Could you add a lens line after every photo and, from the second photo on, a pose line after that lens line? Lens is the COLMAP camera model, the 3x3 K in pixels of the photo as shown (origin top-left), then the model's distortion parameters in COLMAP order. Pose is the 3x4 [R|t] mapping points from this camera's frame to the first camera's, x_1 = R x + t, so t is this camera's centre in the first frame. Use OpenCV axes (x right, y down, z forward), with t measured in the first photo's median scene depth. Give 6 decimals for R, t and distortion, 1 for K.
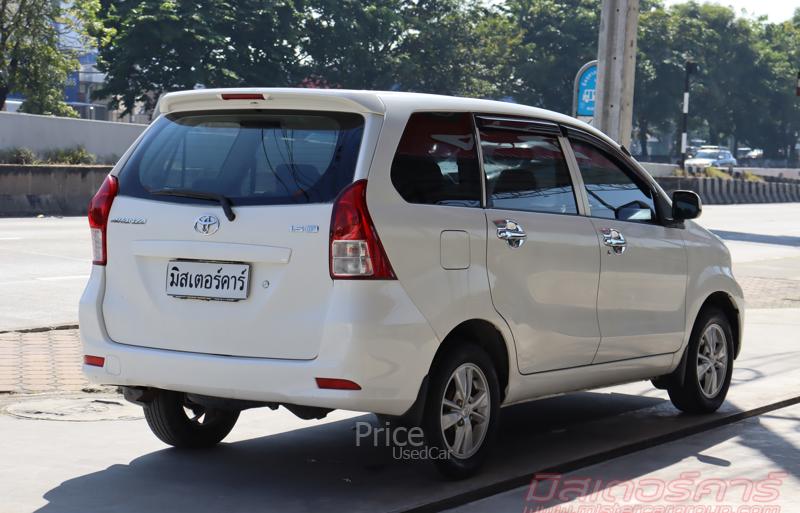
lens RADIAL K [[1676.7, 0, 400.0], [0, 1676.7, 256.5], [0, 0, 1]] dist [0.500285, 0.021672]
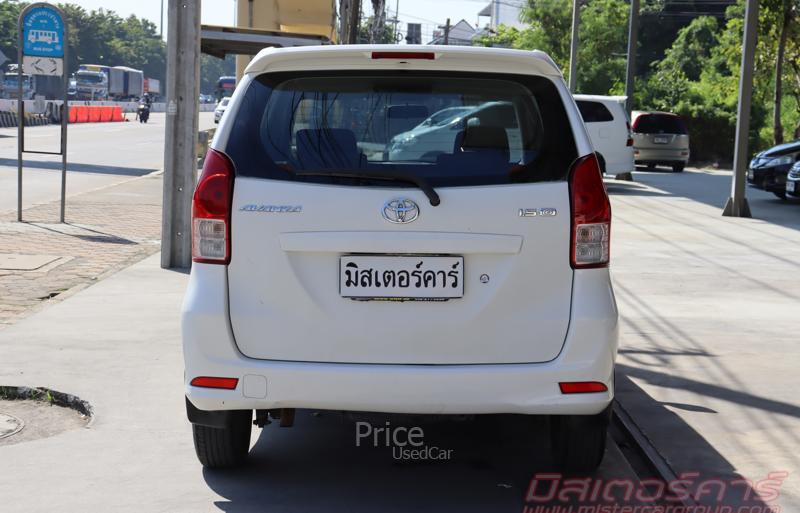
lens RADIAL K [[1417.8, 0, 400.0], [0, 1417.8, 256.5], [0, 0, 1]] dist [0.296524, 0.005967]
pose [[0.836746, -0.061397, 0.544138, -0.492004], [0.029233, 0.997286, 0.067575, -0.043292], [-0.546811, -0.040636, 0.836270, 0.409002]]
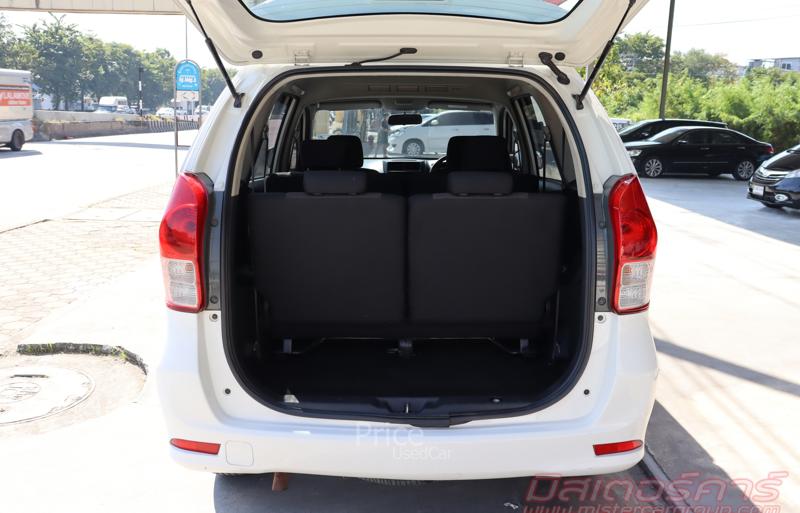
lens RADIAL K [[667.5, 0, 400.0], [0, 667.5, 256.5], [0, 0, 1]] dist [-0.075599, 0.004161]
pose [[0.829075, -0.129848, 0.543851, -0.258496], [0.040057, 0.983955, 0.173861, -0.061741], [-0.557700, -0.122359, 0.820974, 0.775660]]
